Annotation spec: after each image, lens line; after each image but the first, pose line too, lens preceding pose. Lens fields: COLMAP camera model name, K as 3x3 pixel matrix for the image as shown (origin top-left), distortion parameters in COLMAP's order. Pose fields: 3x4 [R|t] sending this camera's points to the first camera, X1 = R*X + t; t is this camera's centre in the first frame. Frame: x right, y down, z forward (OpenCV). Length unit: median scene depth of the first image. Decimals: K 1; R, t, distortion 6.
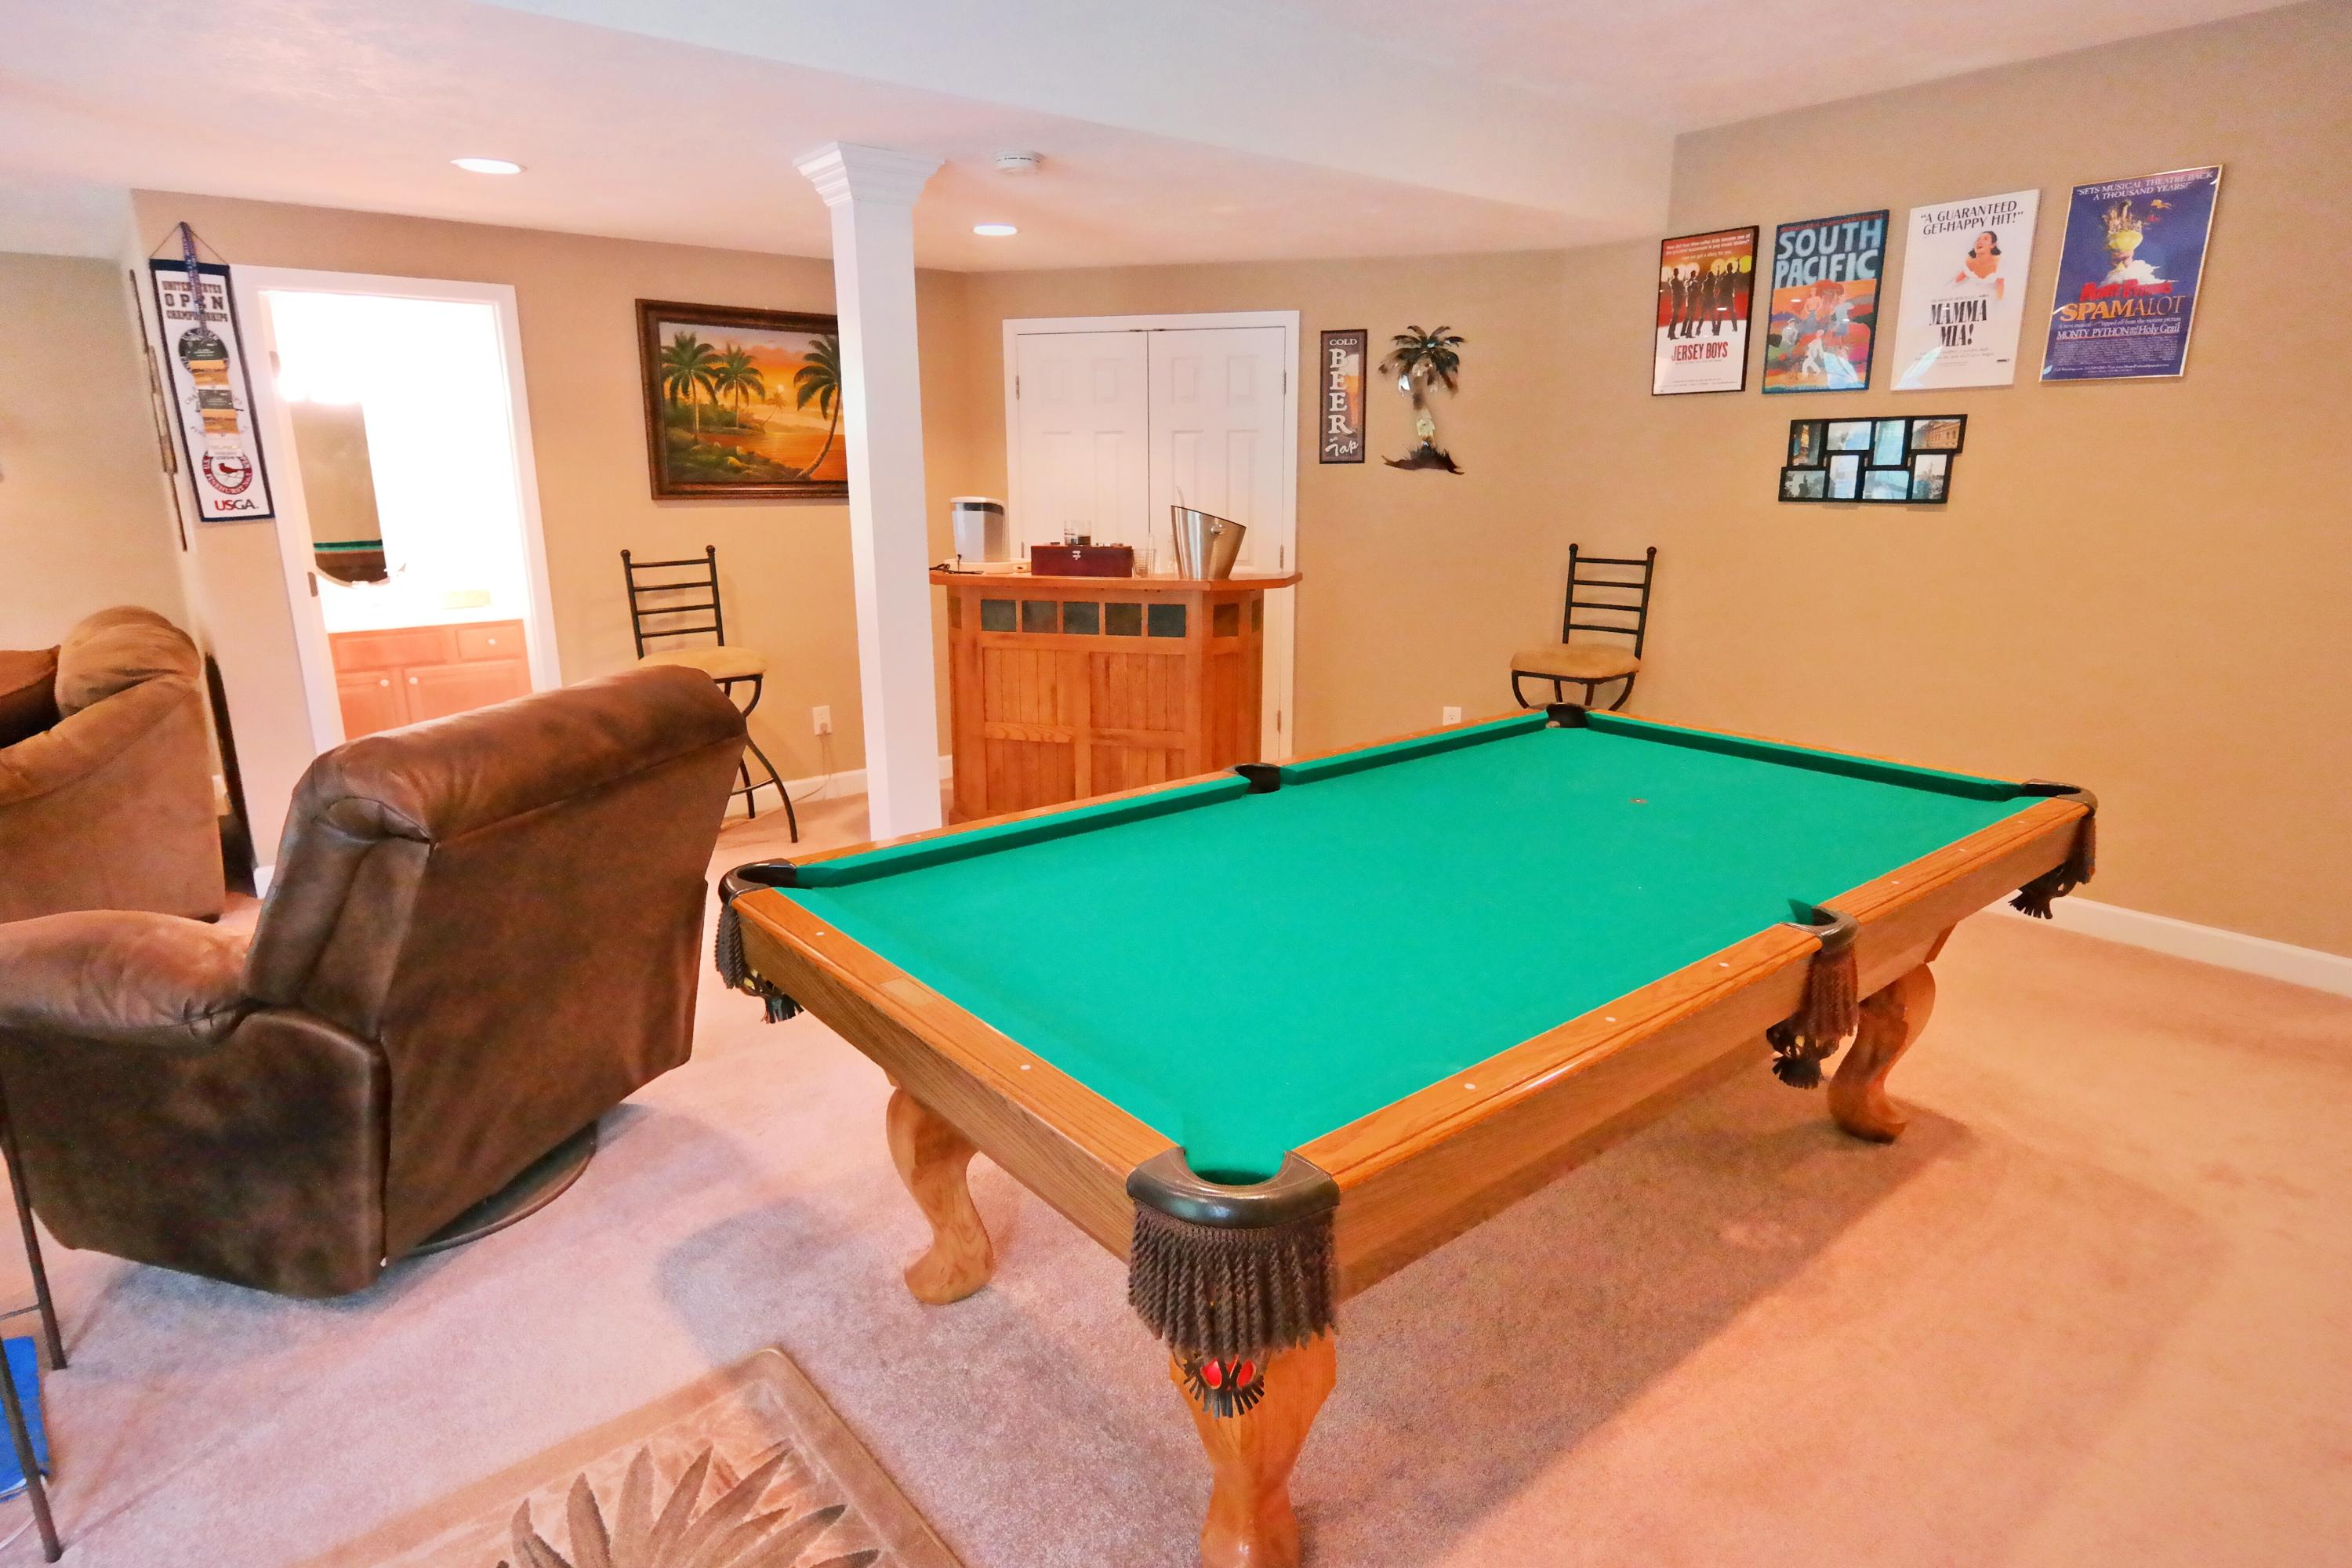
lens RADIAL K [[1282.8, 0, 1166.7], [0, 1282.8, 776.6], [0, 0, 1]] dist [-0.001985, 0.008697]
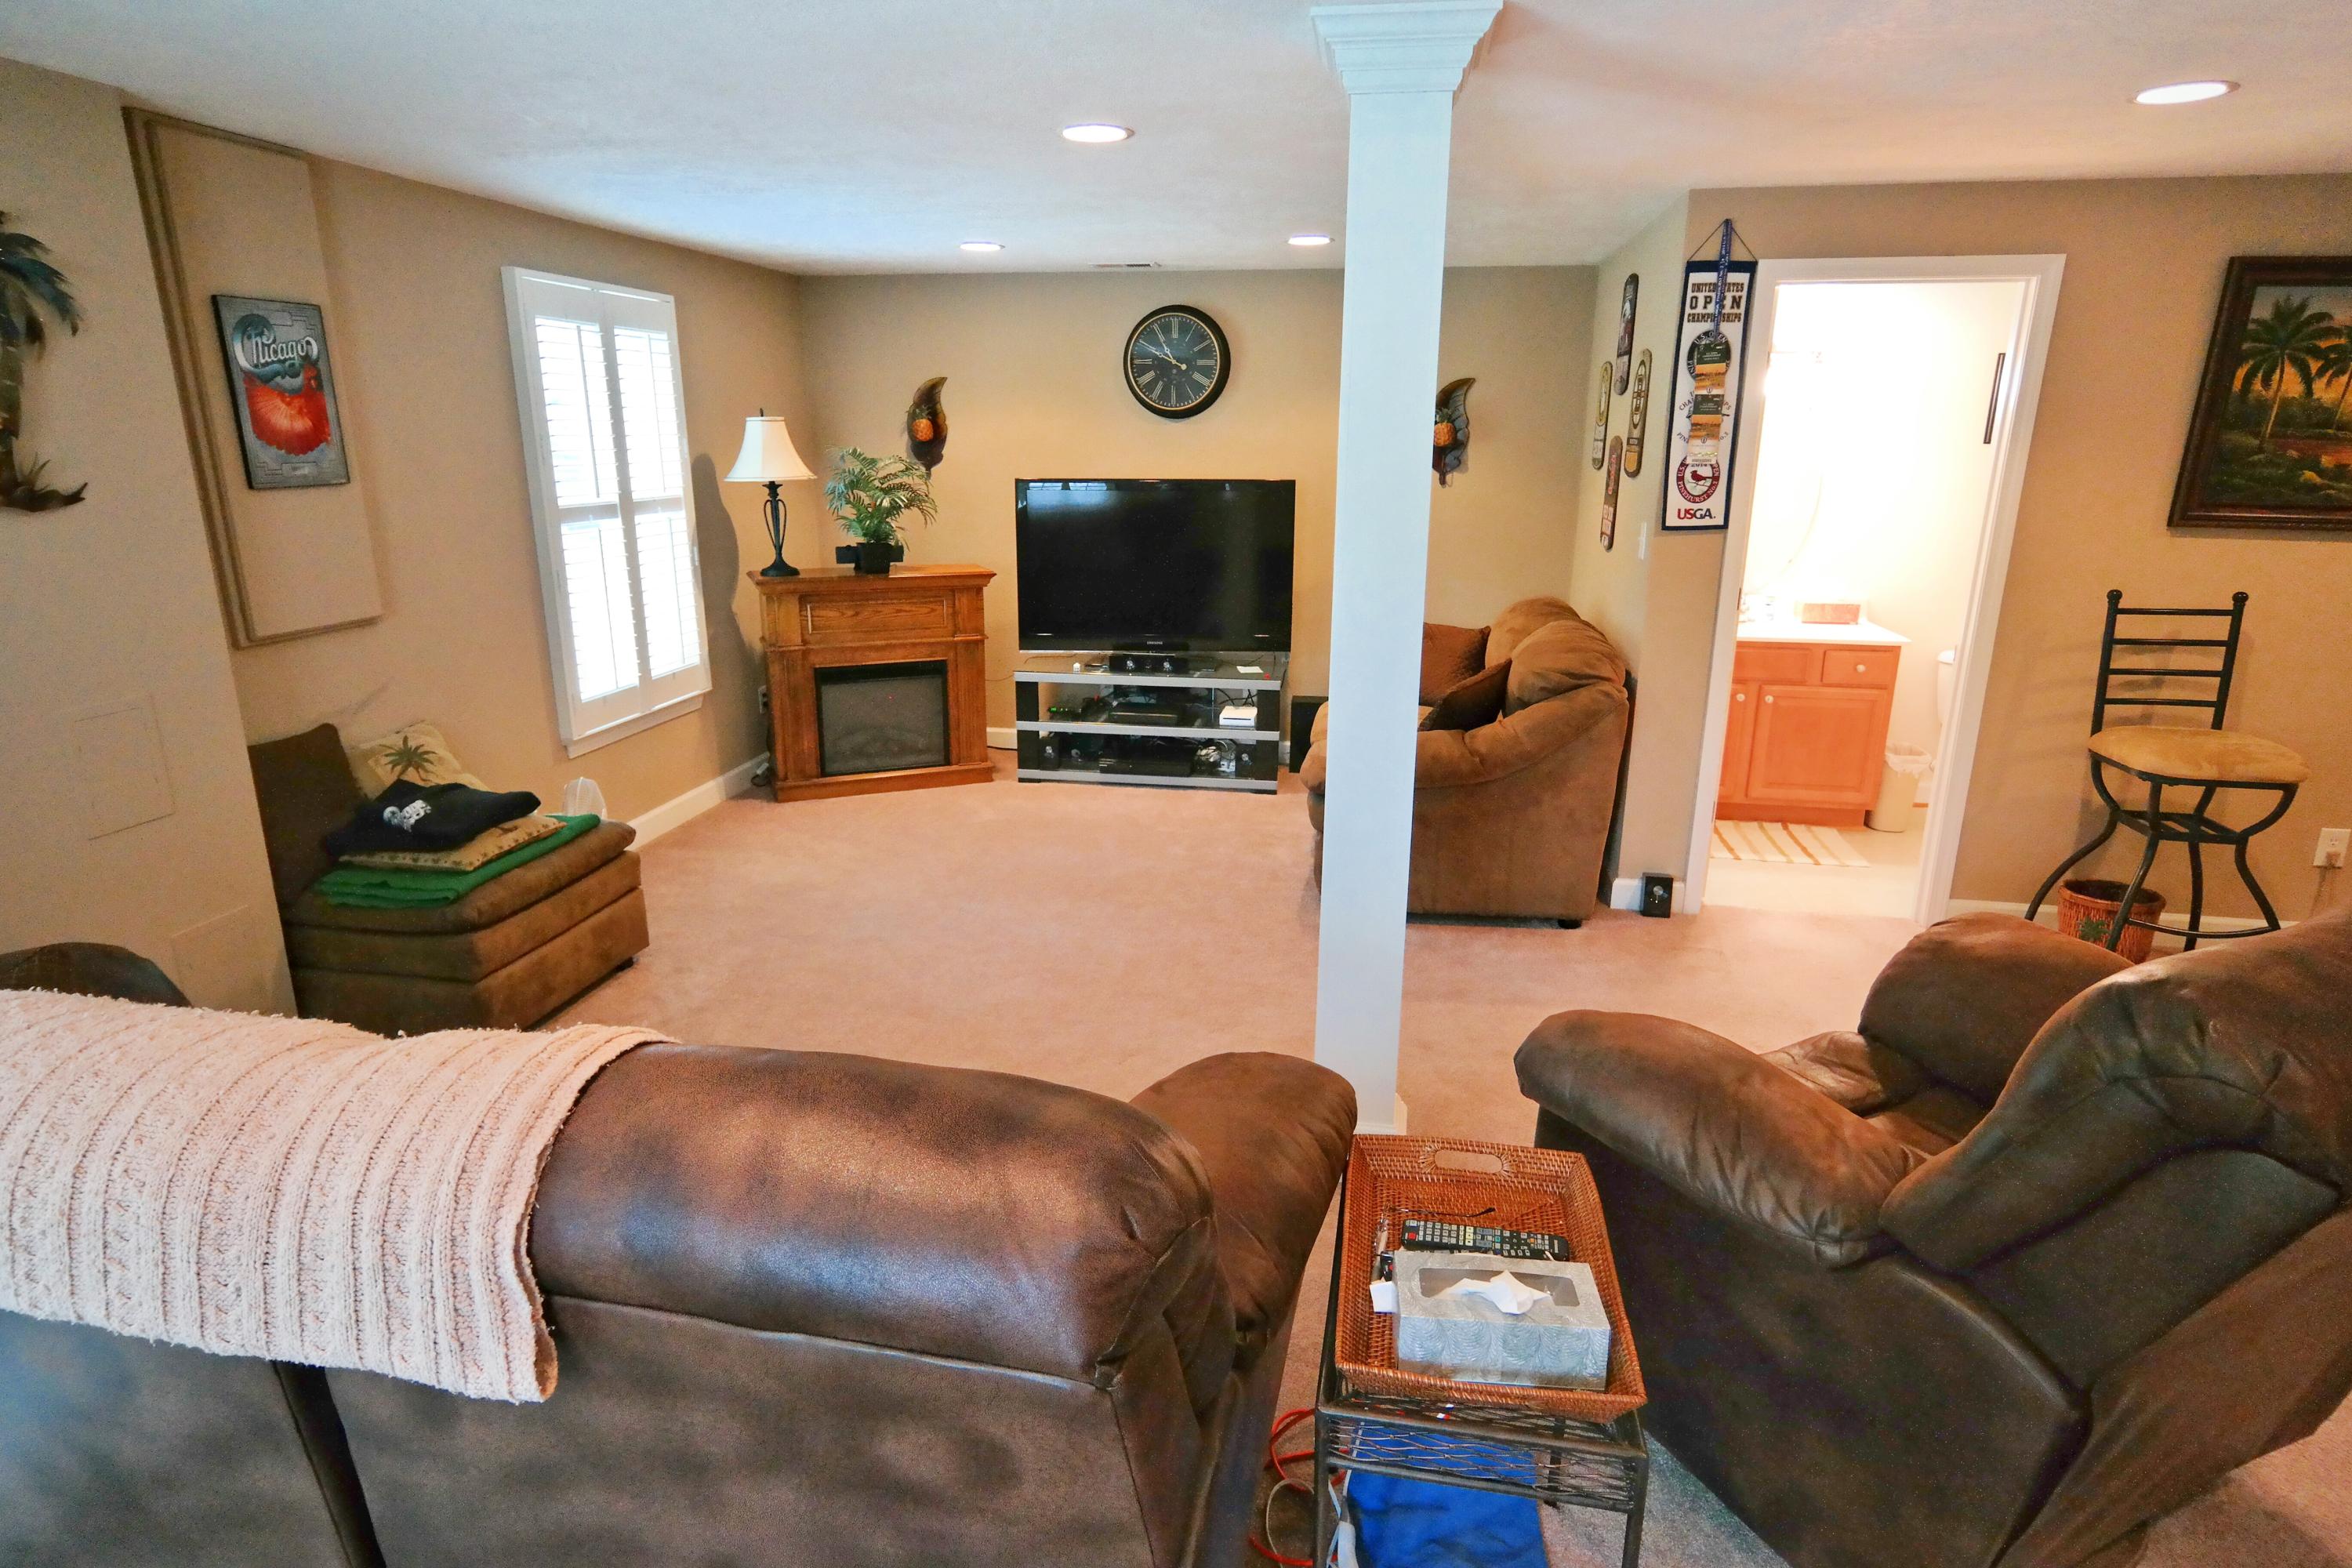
lens RADIAL K [[1282.8, 0, 1170.2], [0, 1282.8, 778.6], [0, 0, 1]] dist [-0.001985, 0.008697]
pose [[0.656230, 0.208246, -0.725255, -0.218563], [-0.192123, 0.975598, 0.106290, -0.040043], [0.729692, 0.069588, 0.680226, 0.066577]]
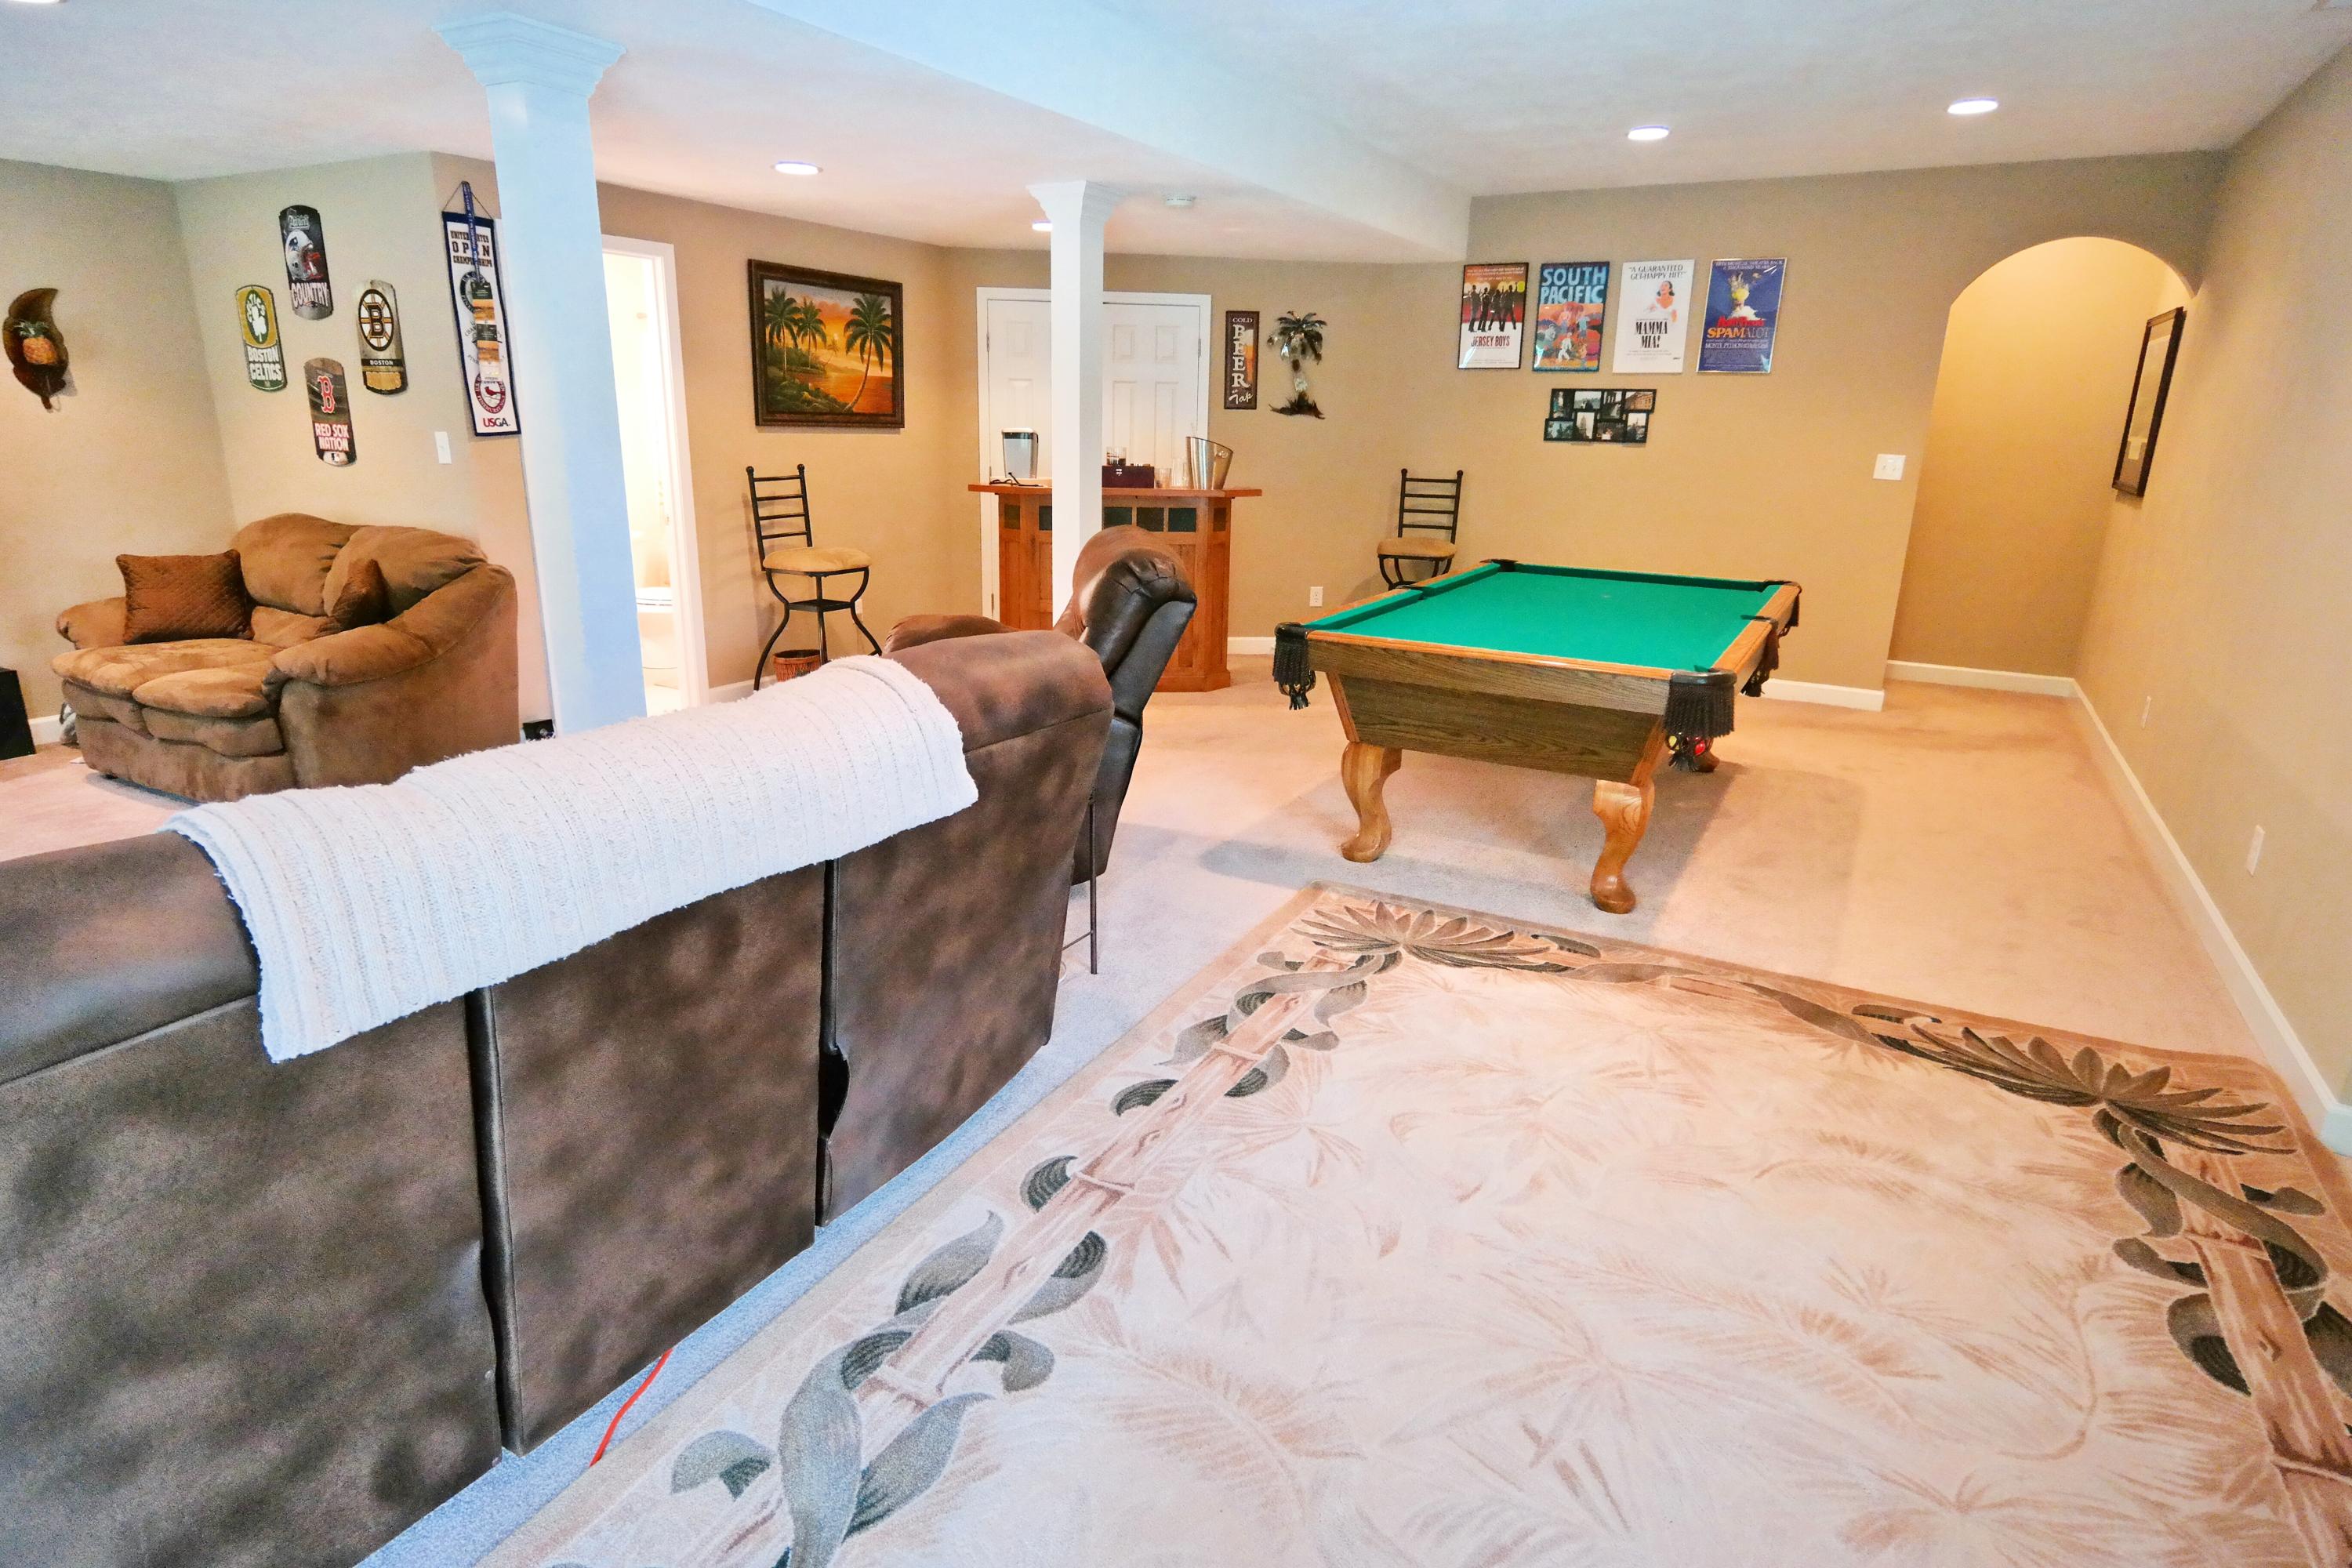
lens RADIAL K [[1282.8, 0, 1168.6], [0, 1282.8, 774.8], [0, 0, 1]] dist [-0.001985, 0.008697]
pose [[0.930177, -0.078029, 0.358723, -0.531198], [0.064628, 0.996695, 0.049219, 0.084774], [-0.361378, -0.022599, 0.932146, -0.301255]]
